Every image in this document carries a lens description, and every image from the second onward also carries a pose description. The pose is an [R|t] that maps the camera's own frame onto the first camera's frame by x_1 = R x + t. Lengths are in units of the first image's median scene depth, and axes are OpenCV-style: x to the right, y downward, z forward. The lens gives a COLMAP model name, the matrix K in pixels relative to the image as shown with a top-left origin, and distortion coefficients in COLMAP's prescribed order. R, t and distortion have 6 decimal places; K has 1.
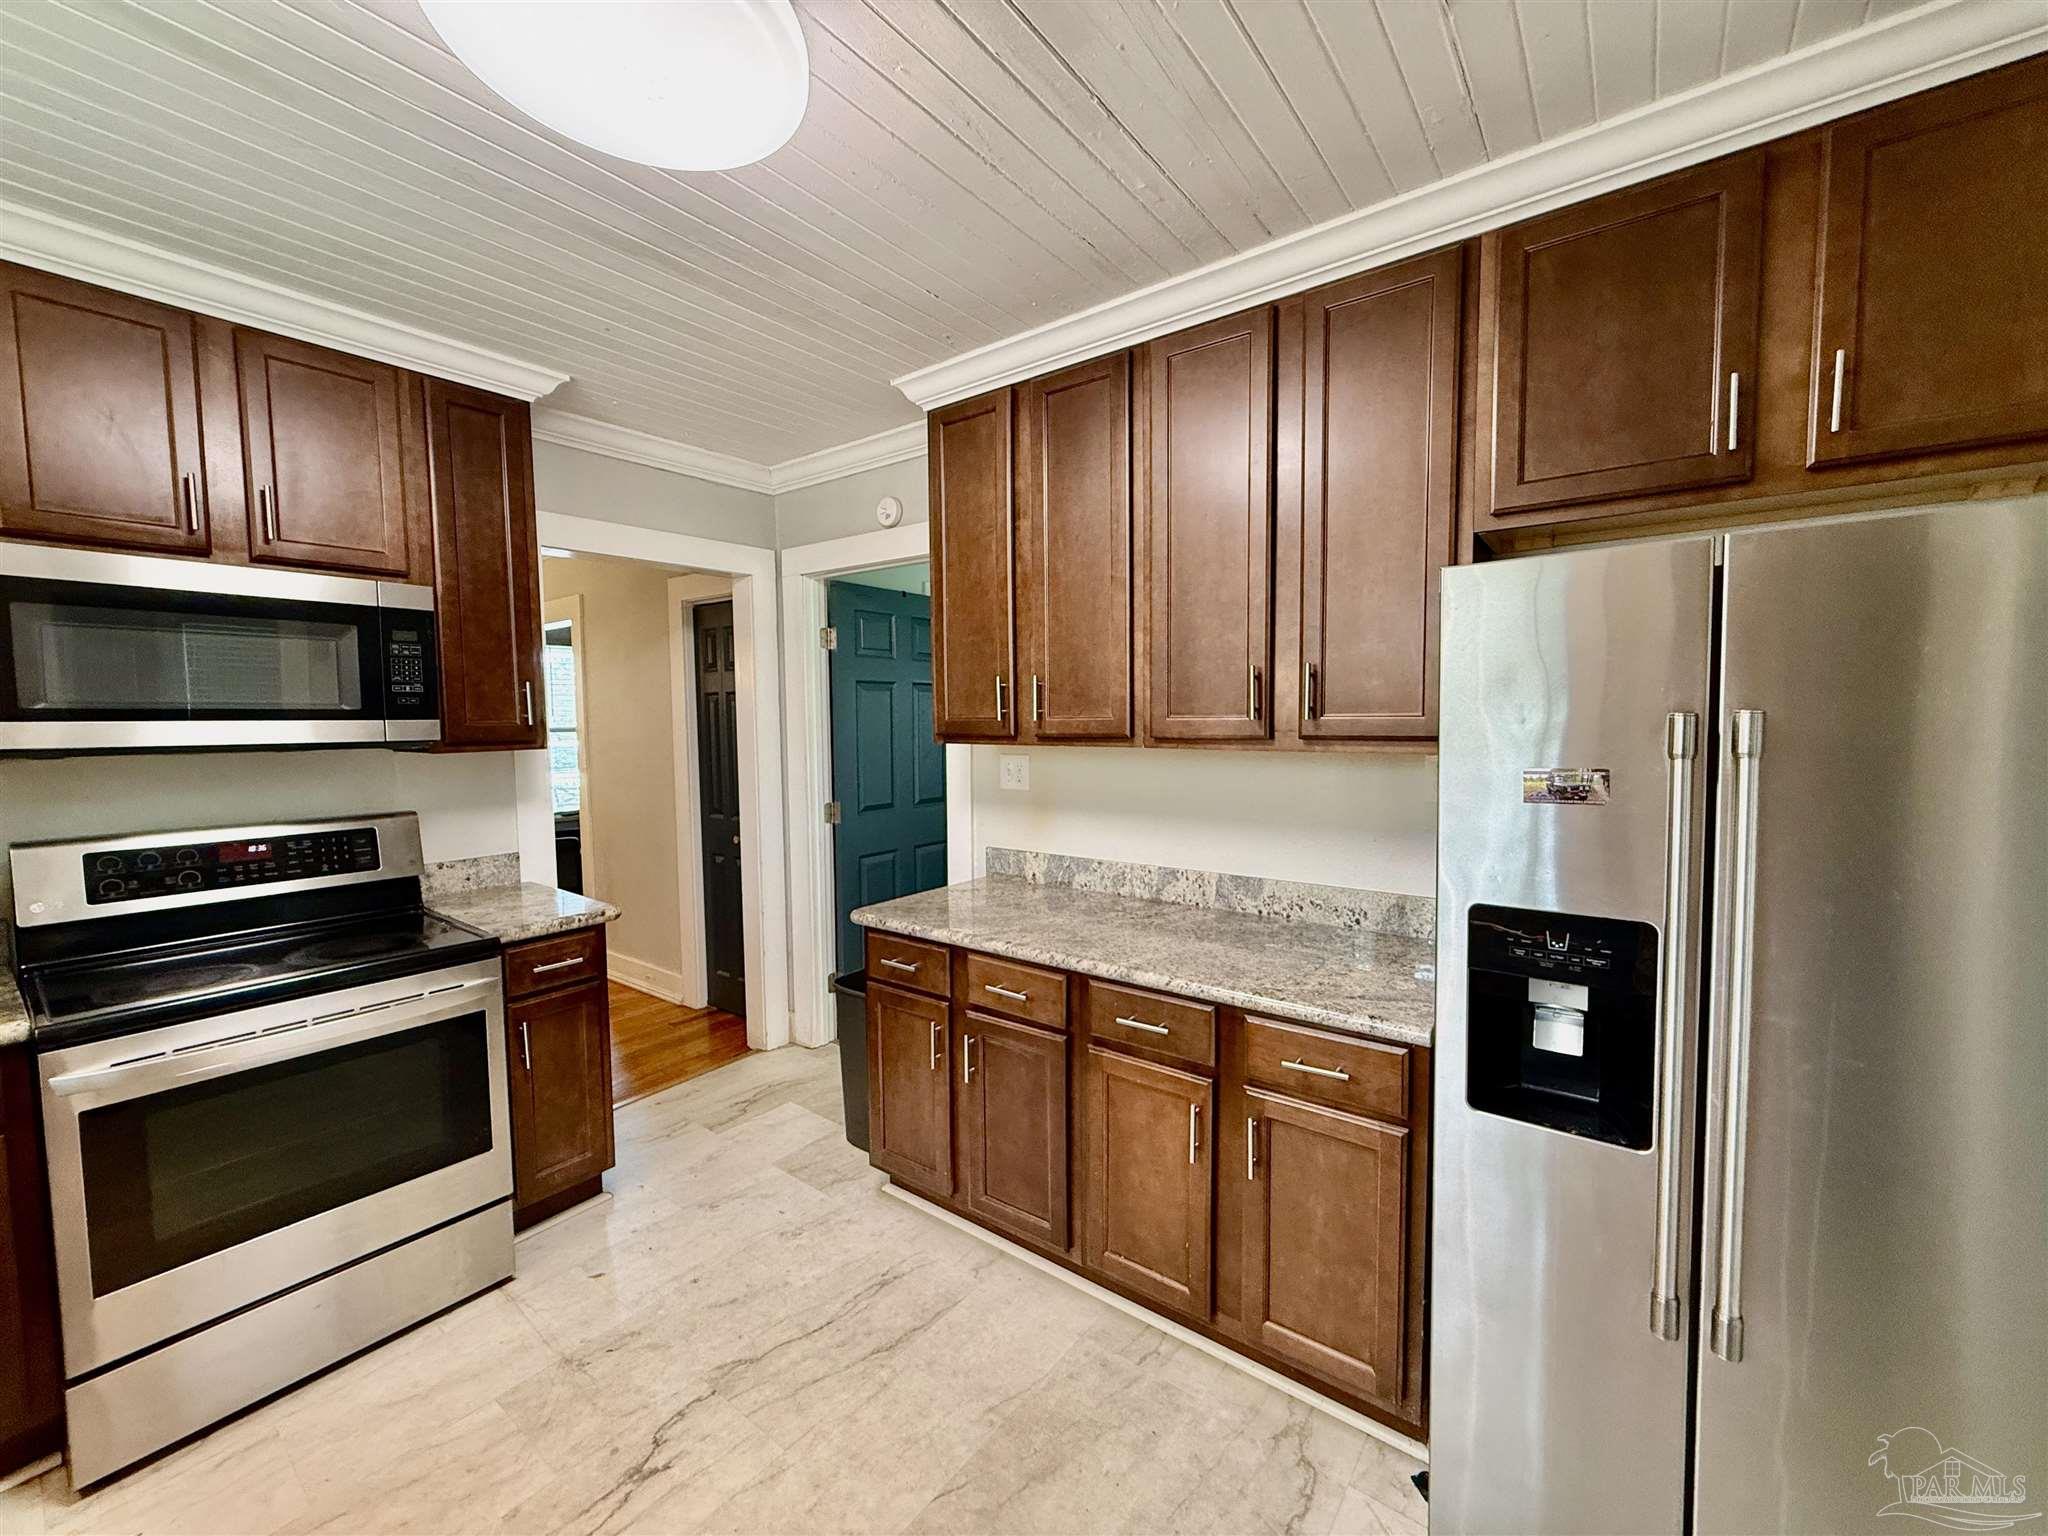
lens RADIAL K [[816.8, 0, 1021.5], [0, 816.8, 767.2], [0, 0, 1]] dist [-0.000667, 0.000442]
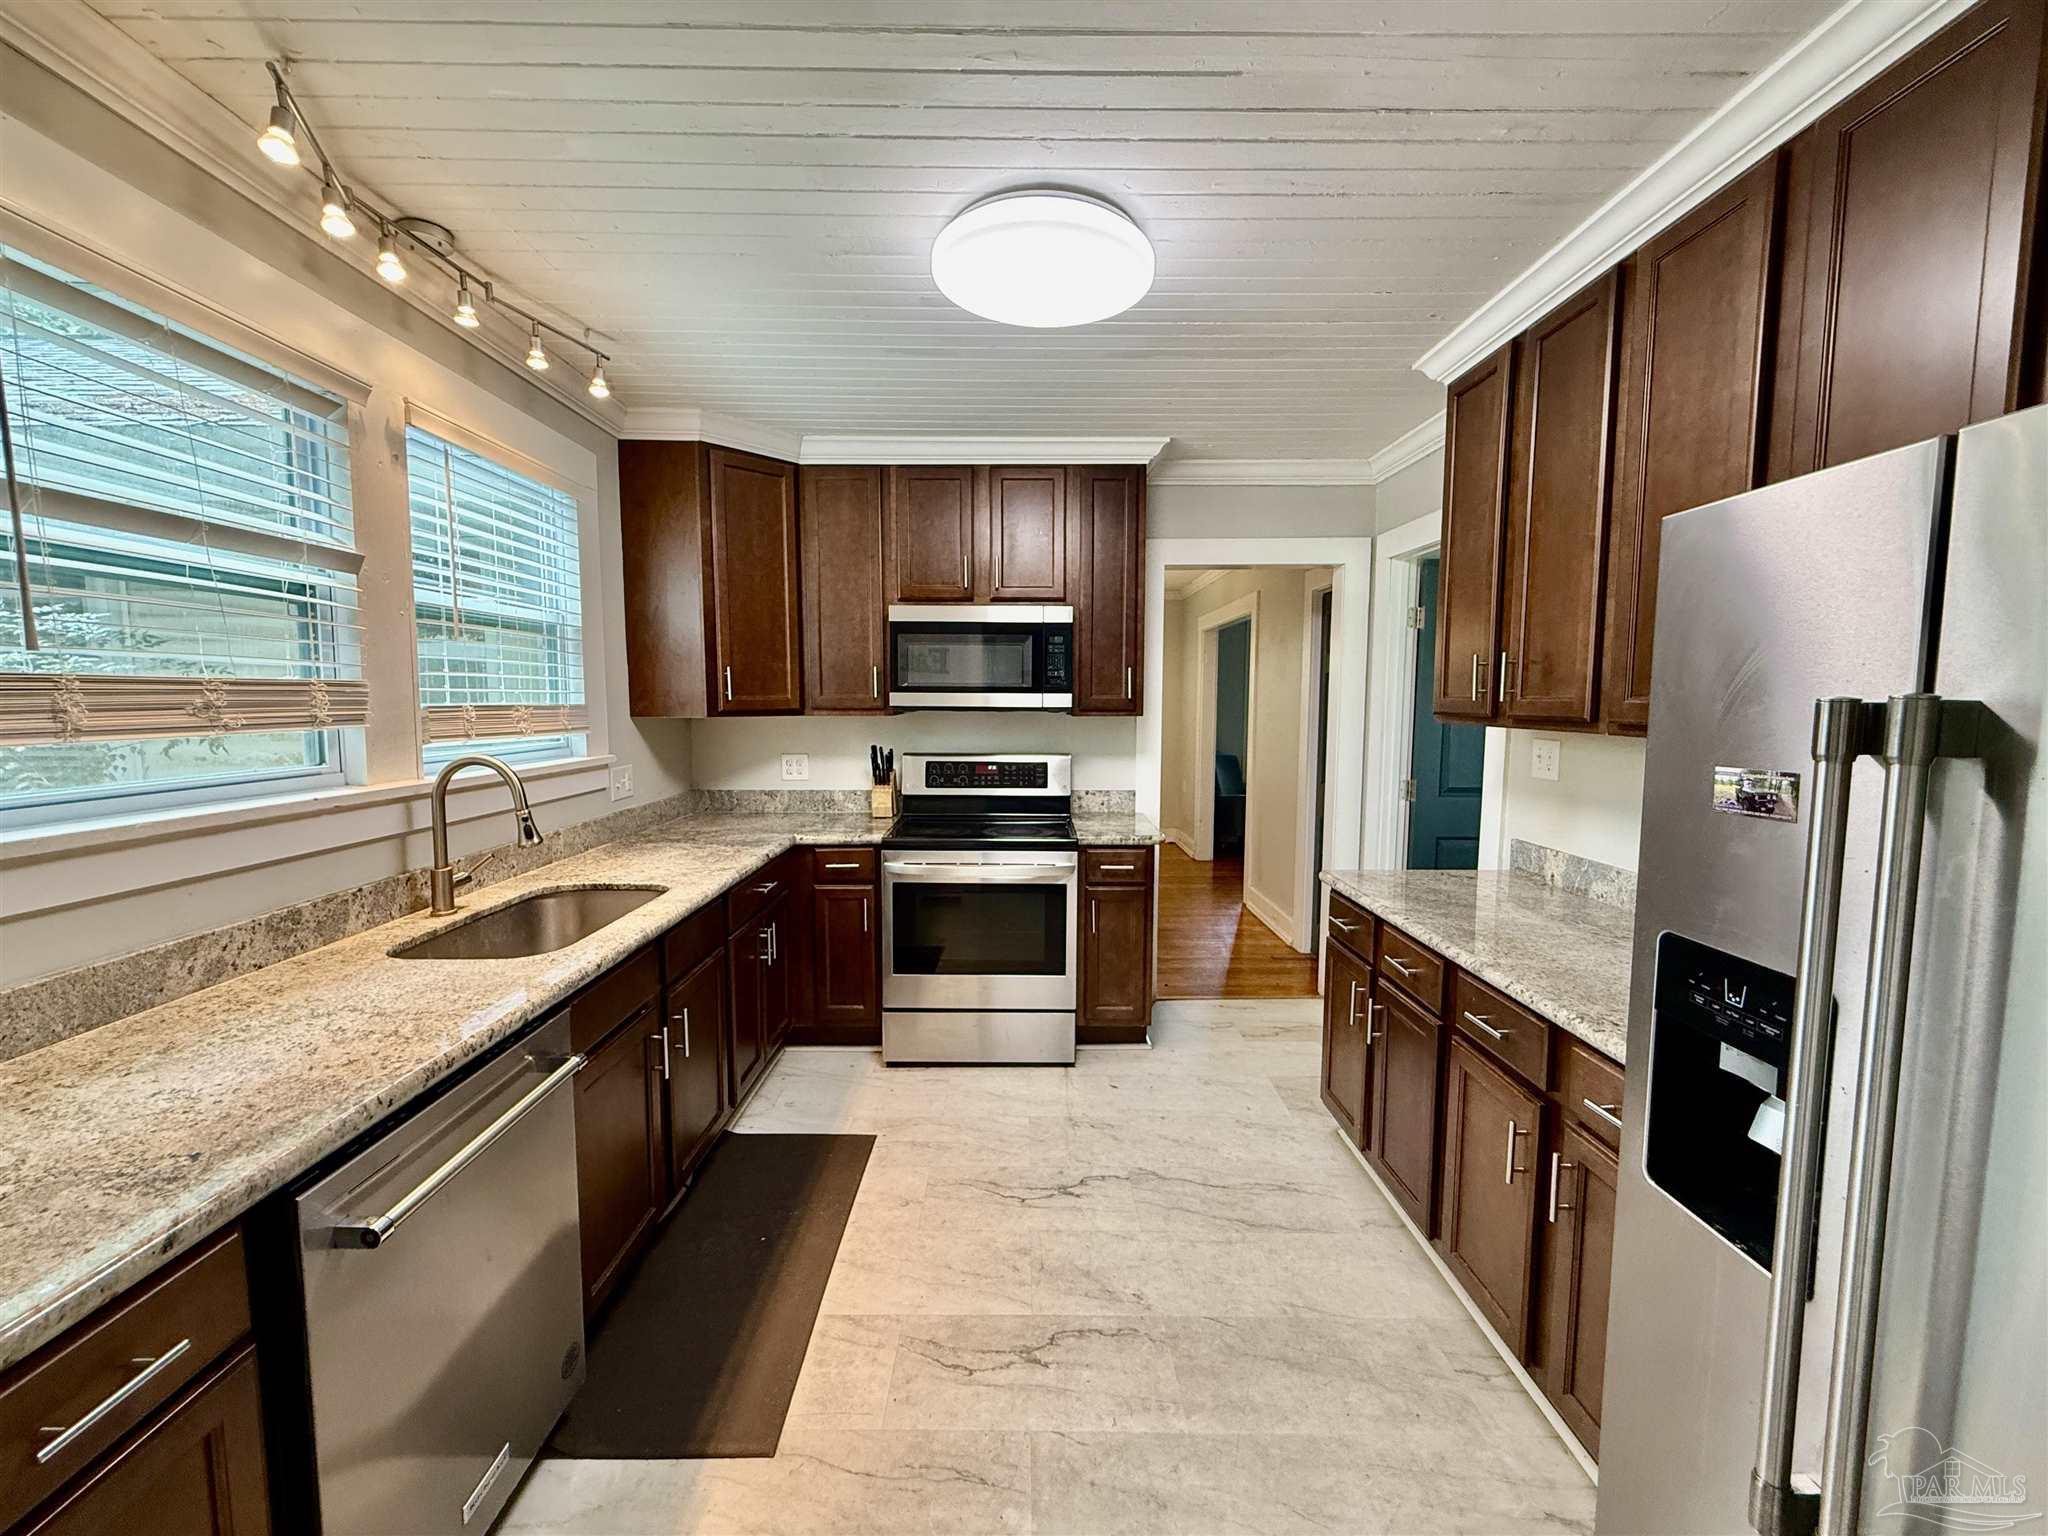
lens RADIAL K [[816.8, 0, 1021.5], [0, 816.8, 767.2], [0, 0, 1]] dist [-0.000667, 0.000442]
pose [[0.607793, 0.080665, -0.789988, 0.446923], [-0.059425, 0.996658, 0.056048, -0.001598], [0.791869, 0.012879, 0.610555, -0.003016]]
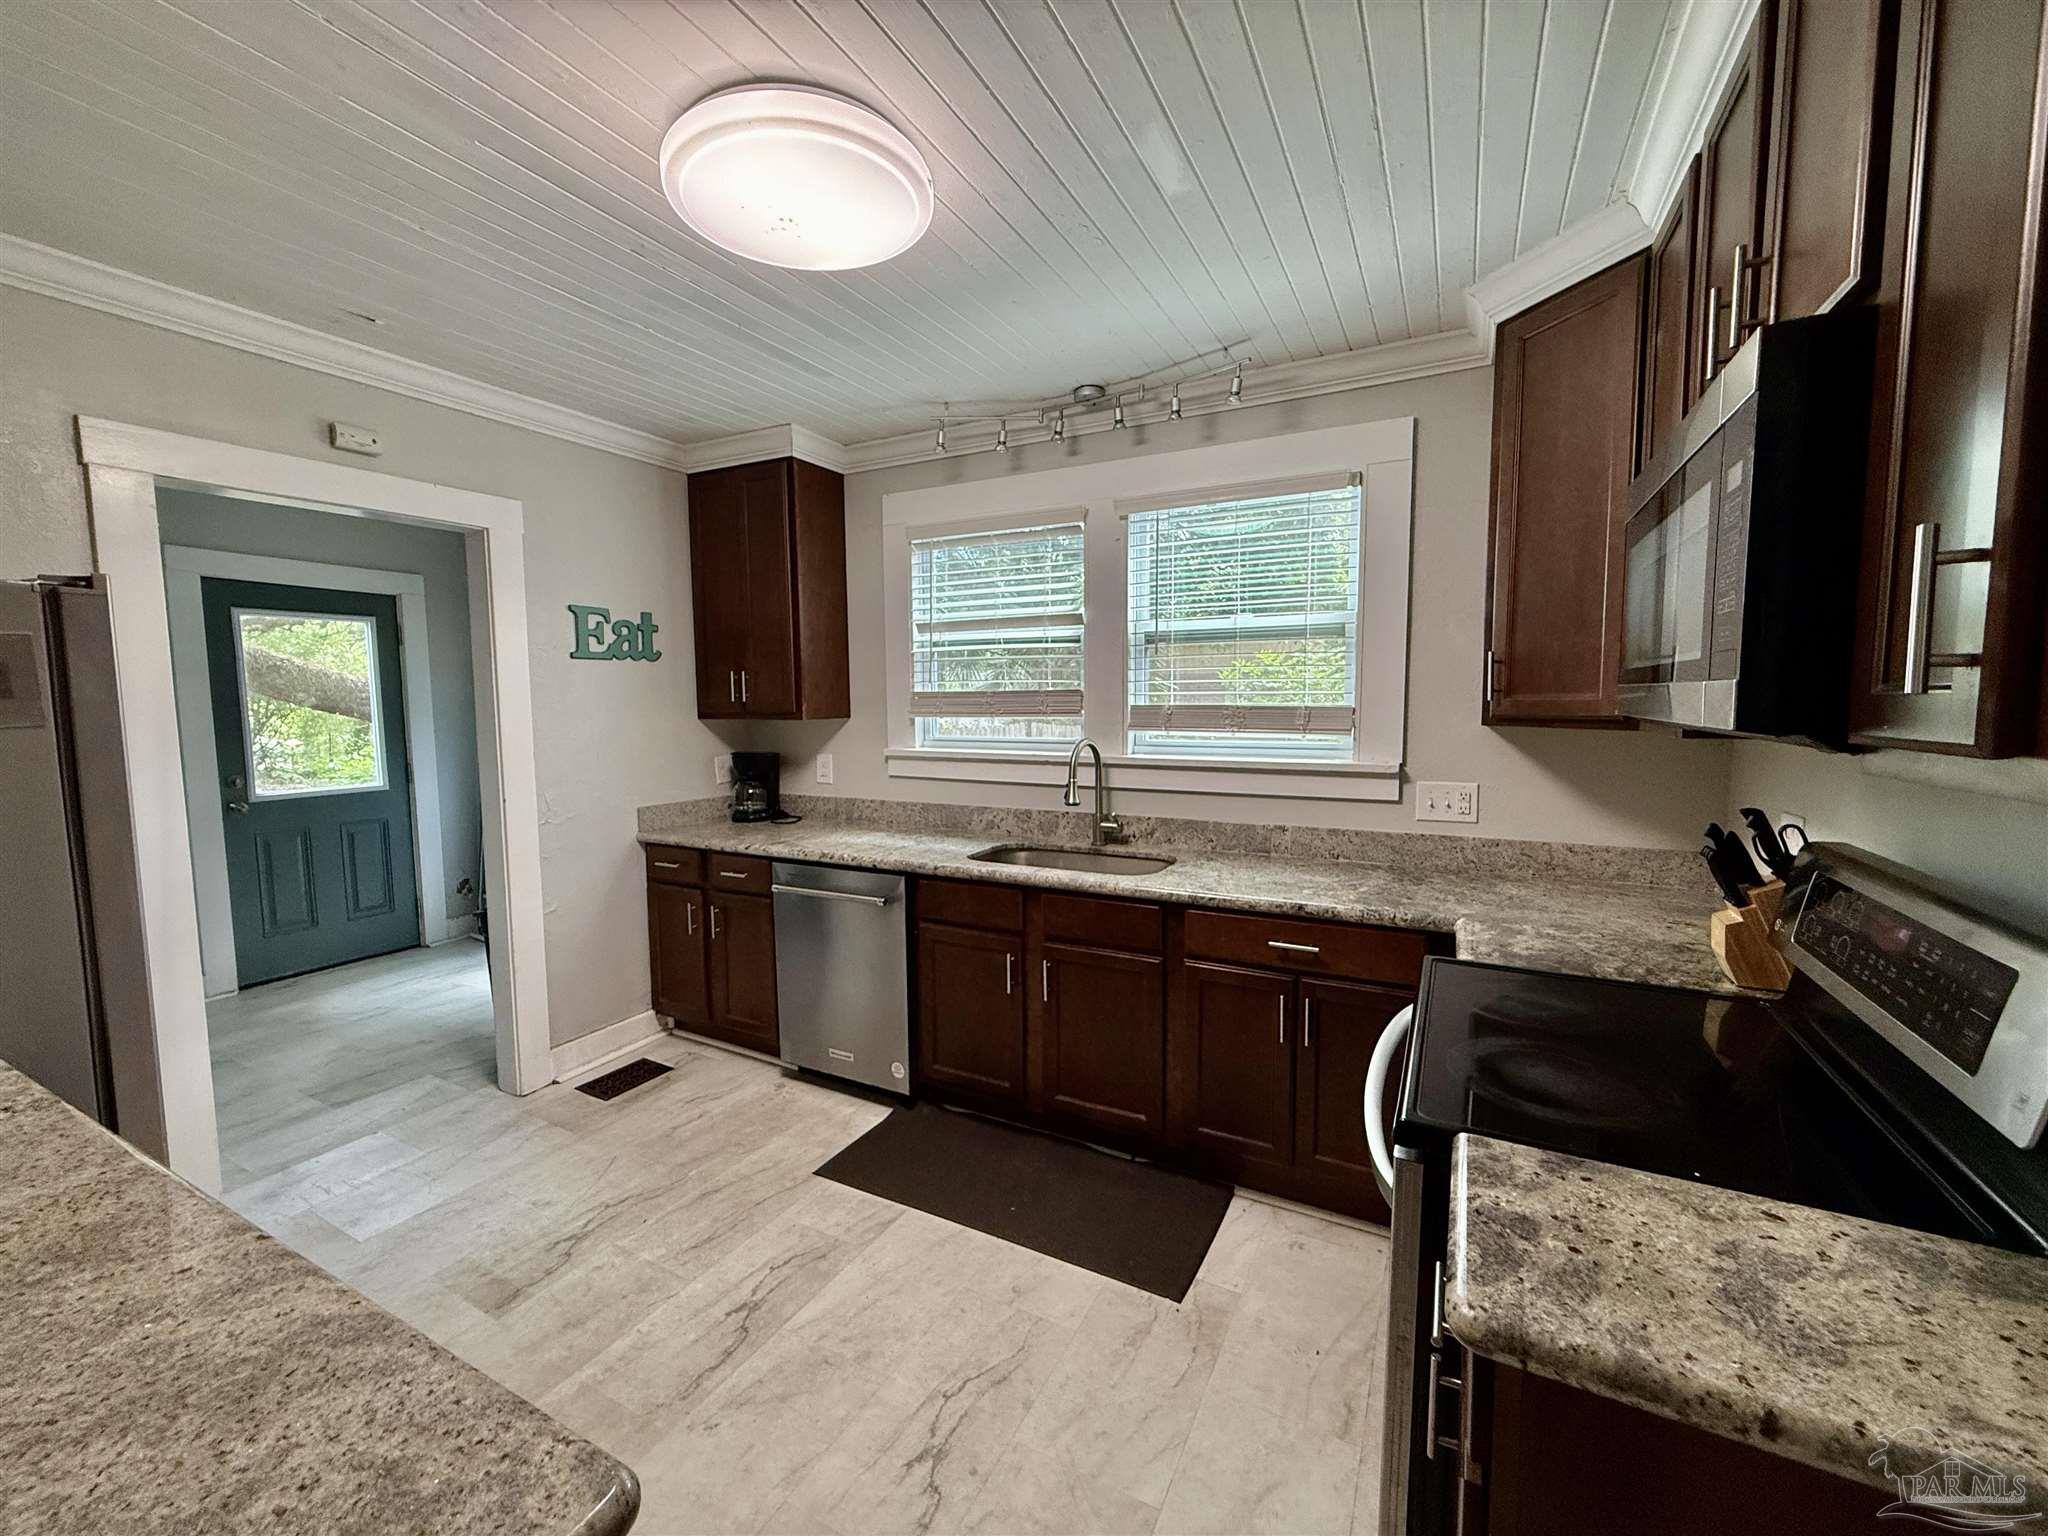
lens RADIAL K [[818.9, 0, 1024.0], [0, 818.9, 768.0], [0, 0, 1]] dist [0.001422, 0.000125]
pose [[-0.987064, 0.032897, -0.156913, -0.320161], [0.009472, 0.988978, 0.147757, -0.077100], [0.160044, 0.144360, -0.976497, 1.338705]]
